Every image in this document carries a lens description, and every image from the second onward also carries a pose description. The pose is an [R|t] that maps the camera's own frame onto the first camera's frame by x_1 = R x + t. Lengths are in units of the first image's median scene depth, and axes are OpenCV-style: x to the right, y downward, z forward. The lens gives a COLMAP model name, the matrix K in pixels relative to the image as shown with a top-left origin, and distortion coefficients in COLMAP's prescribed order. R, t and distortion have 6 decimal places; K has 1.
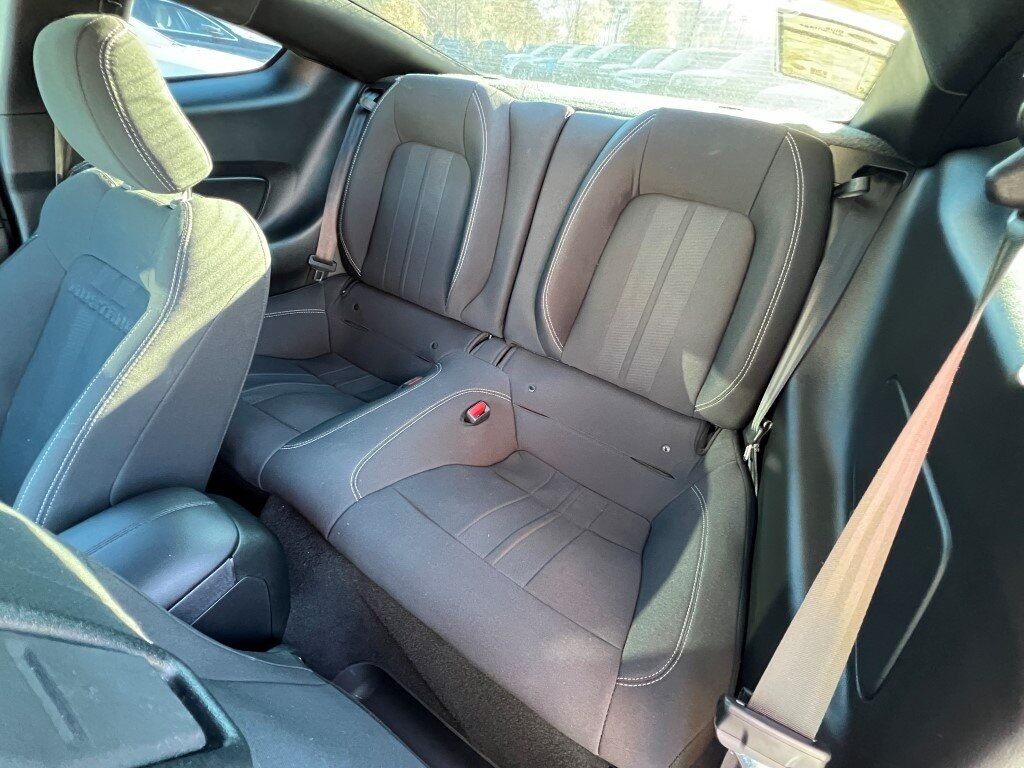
lens RADIAL K [[458.3, 0, 519.6], [0, 458.3, 382.7], [0, 0, 1]] dist [-0.000376, -0.001149]
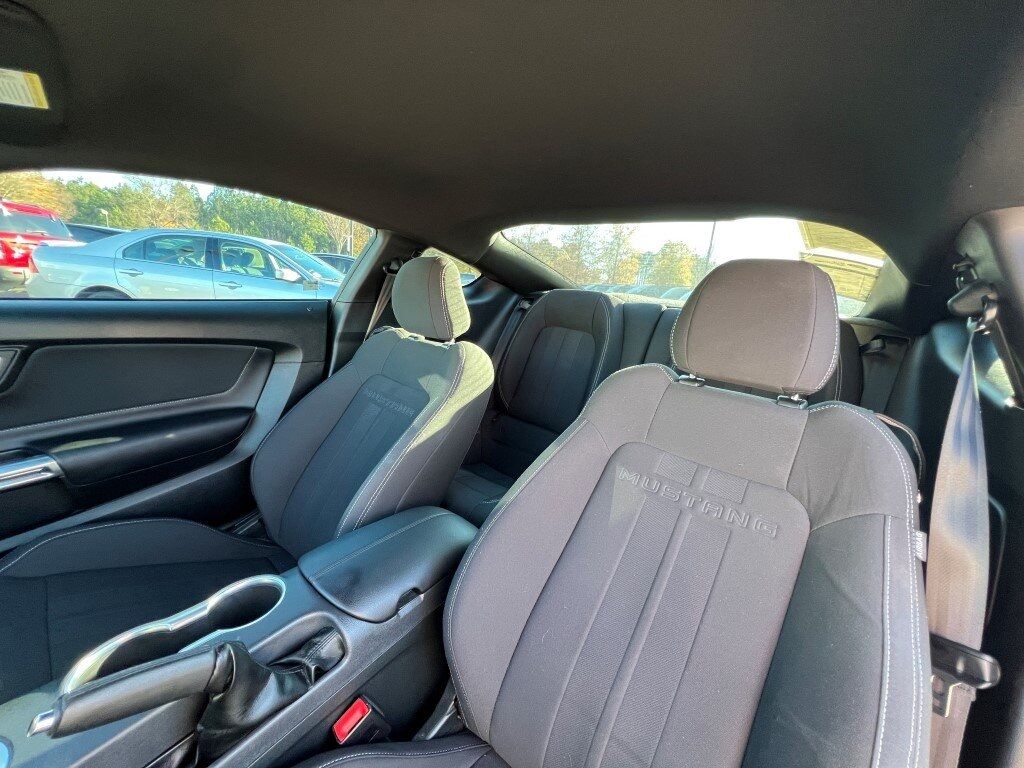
lens RADIAL K [[408.7, 0, 508.9], [0, 408.7, 382.6], [0, 0, 1]] dist [0.000105, -0.000126]
pose [[0.991848, 0.036220, -0.122168, -0.314331], [-0.081404, 0.917711, -0.388818, 0.316390], [0.098032, 0.395594, 0.913179, -0.327368]]
